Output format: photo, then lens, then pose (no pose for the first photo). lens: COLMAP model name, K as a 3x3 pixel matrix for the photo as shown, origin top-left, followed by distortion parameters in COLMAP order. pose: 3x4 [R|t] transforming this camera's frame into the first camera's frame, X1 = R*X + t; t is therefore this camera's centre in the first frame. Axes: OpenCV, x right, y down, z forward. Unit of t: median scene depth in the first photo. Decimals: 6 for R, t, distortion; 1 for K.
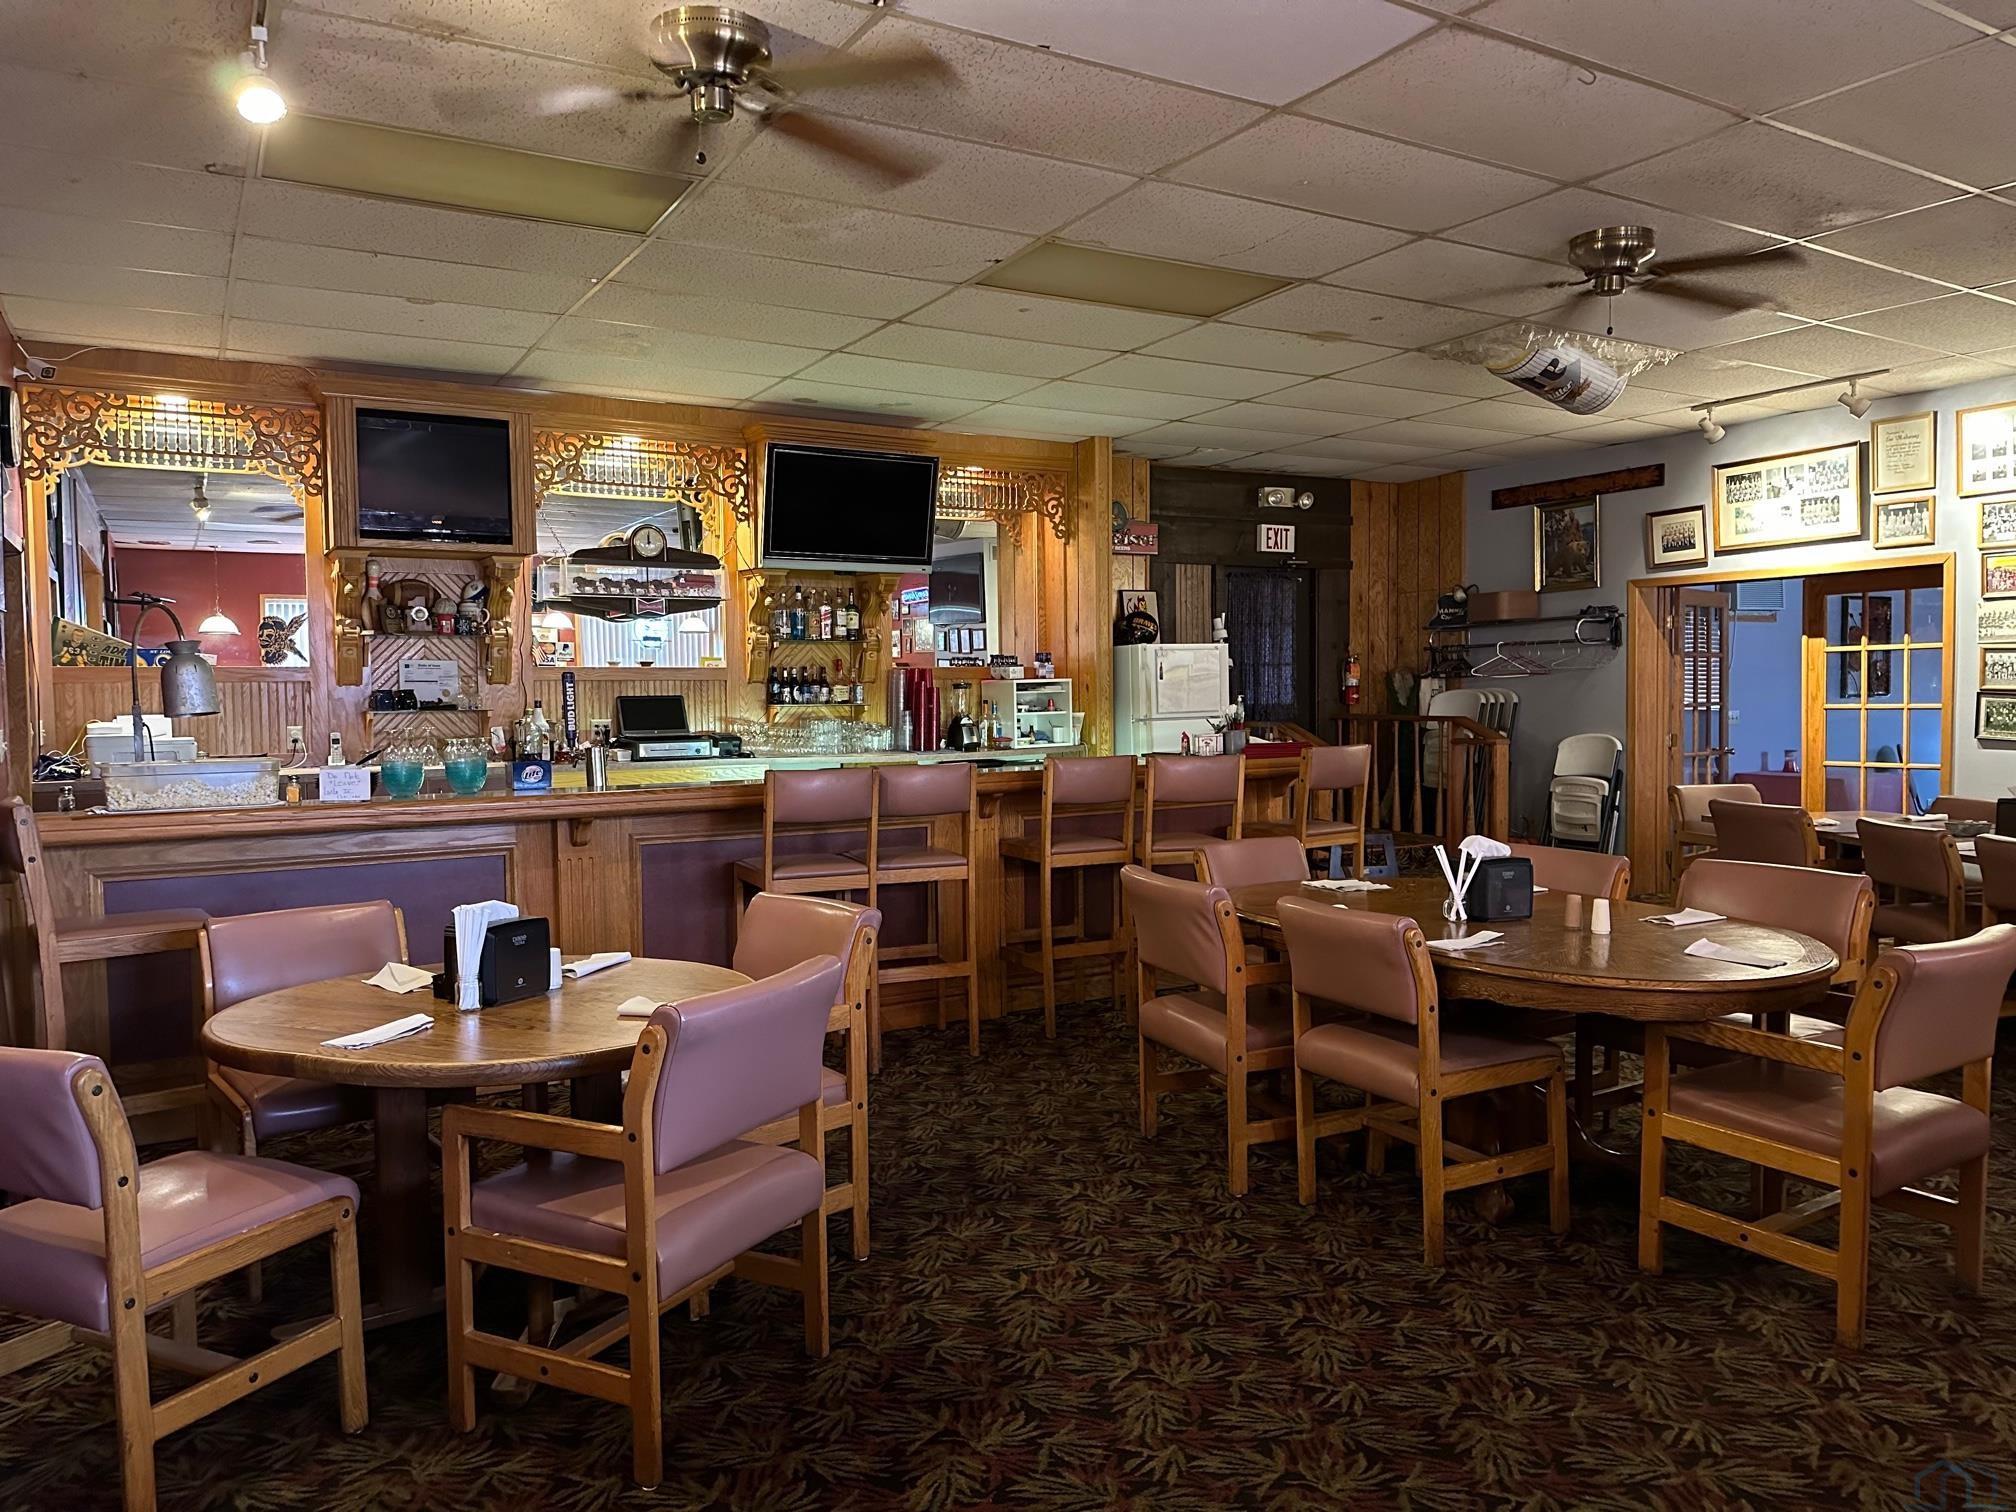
lens RADIAL K [[1412.6, 0, 1017.2], [0, 1412.6, 768.5], [0, 0, 1]] dist [0.065272, -0.064357]
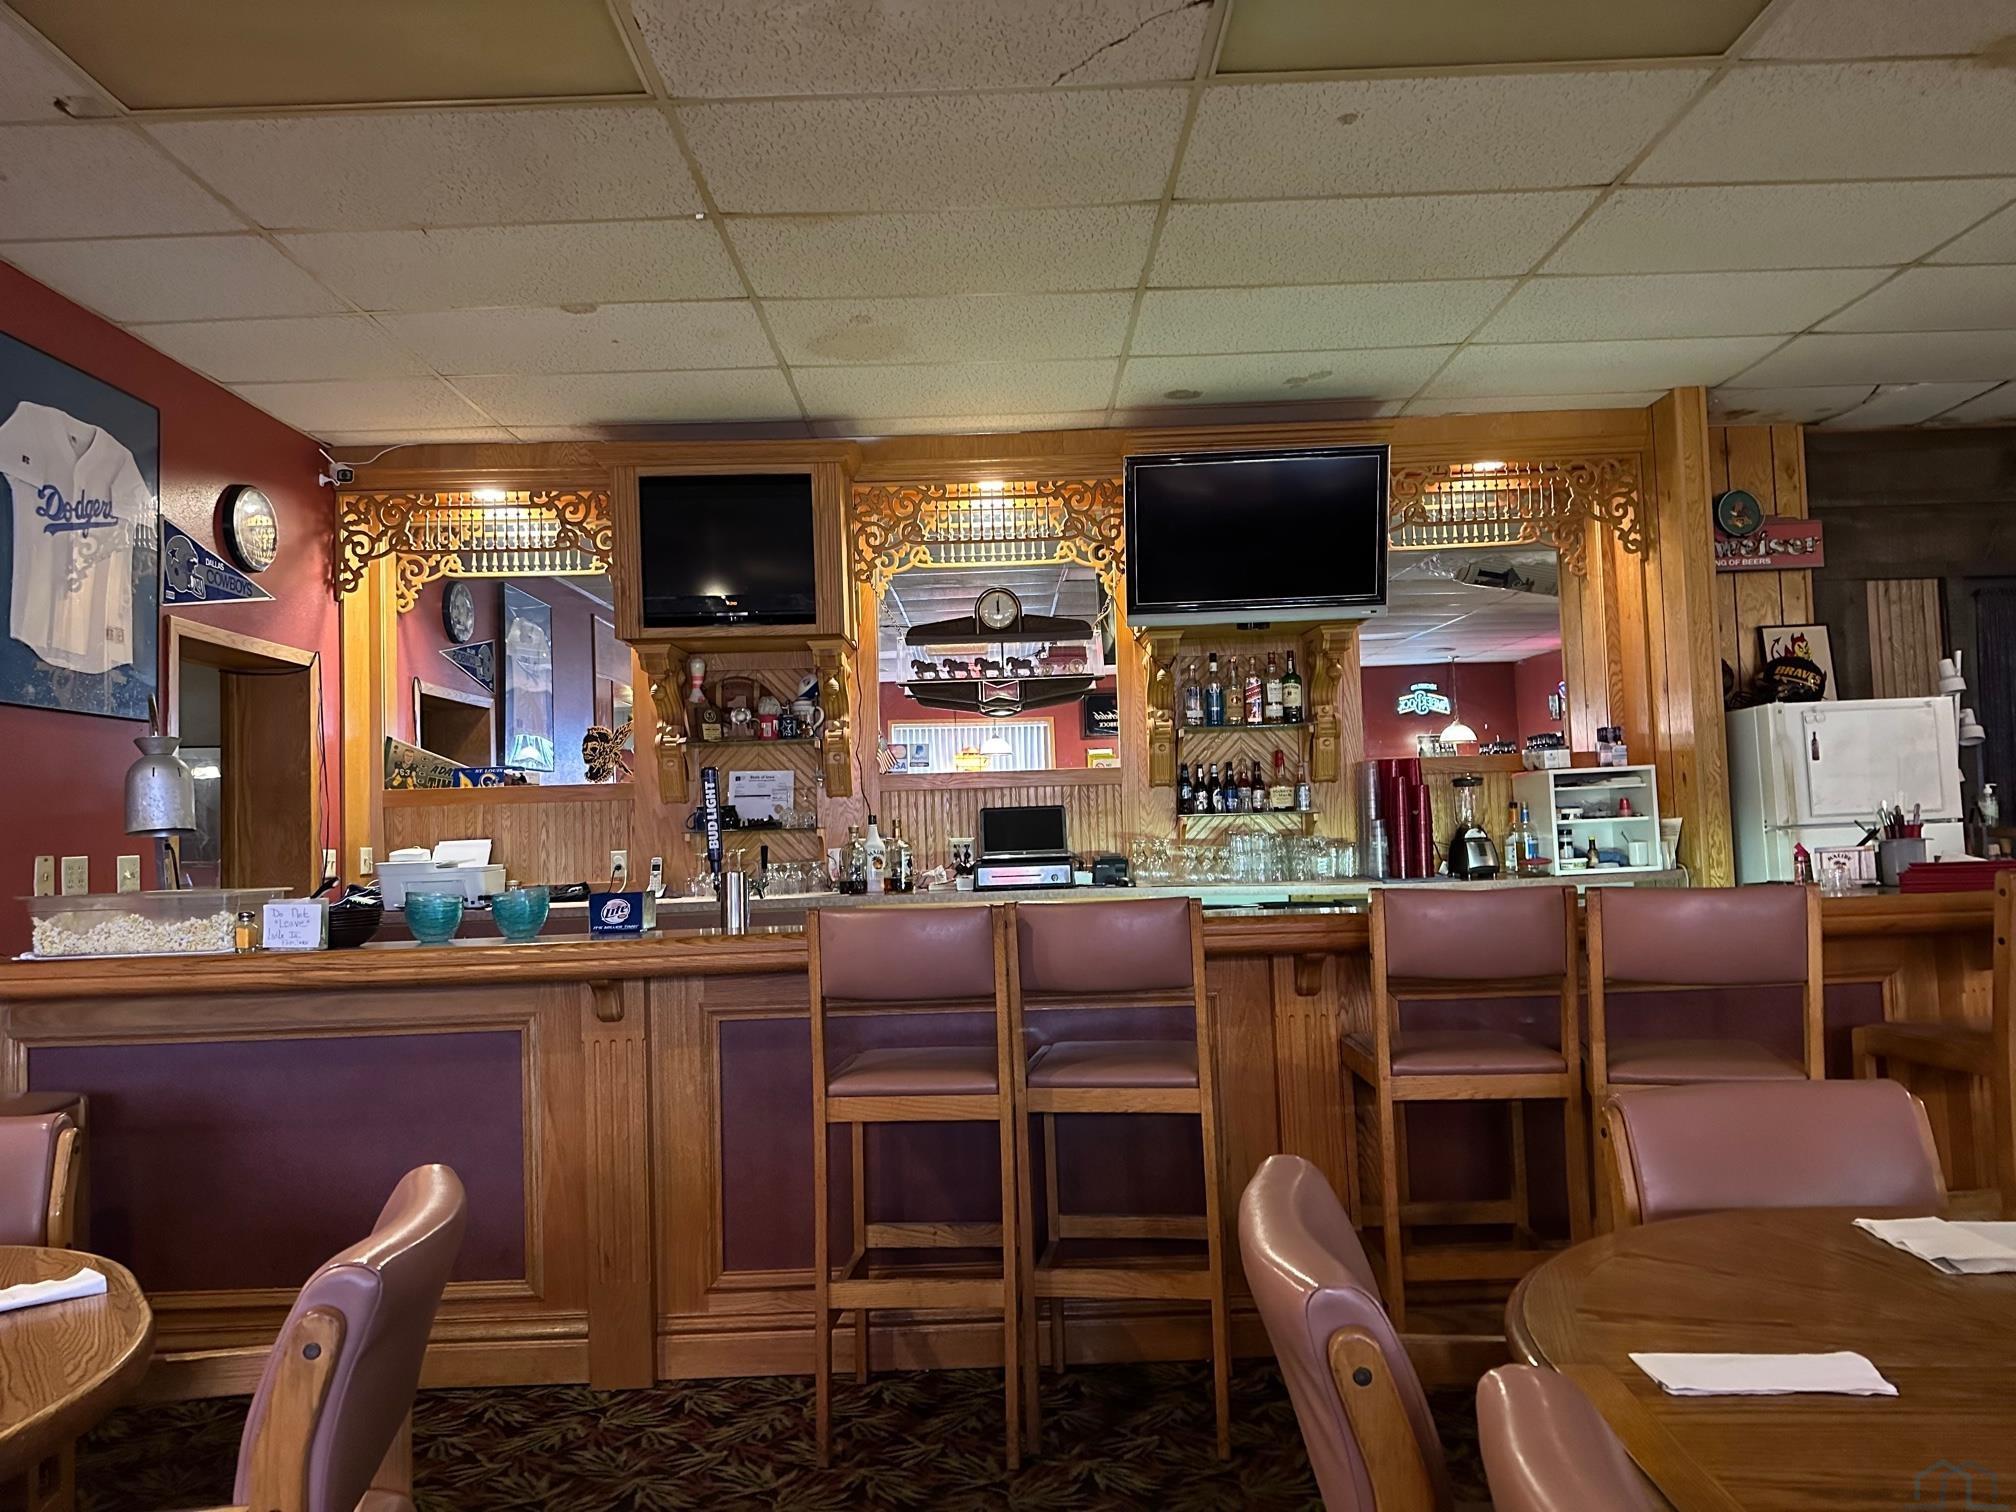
lens RADIAL K [[1412.6, 0, 999.0], [0, 1412.6, 767.9], [0, 0, 1]] dist [0.065272, -0.064357]
pose [[0.862435, -0.040413, -0.504551, 0.121563], [-0.005503, 0.996000, -0.089182, -0.003459], [0.506137, 0.079690, 0.858763, 0.327896]]
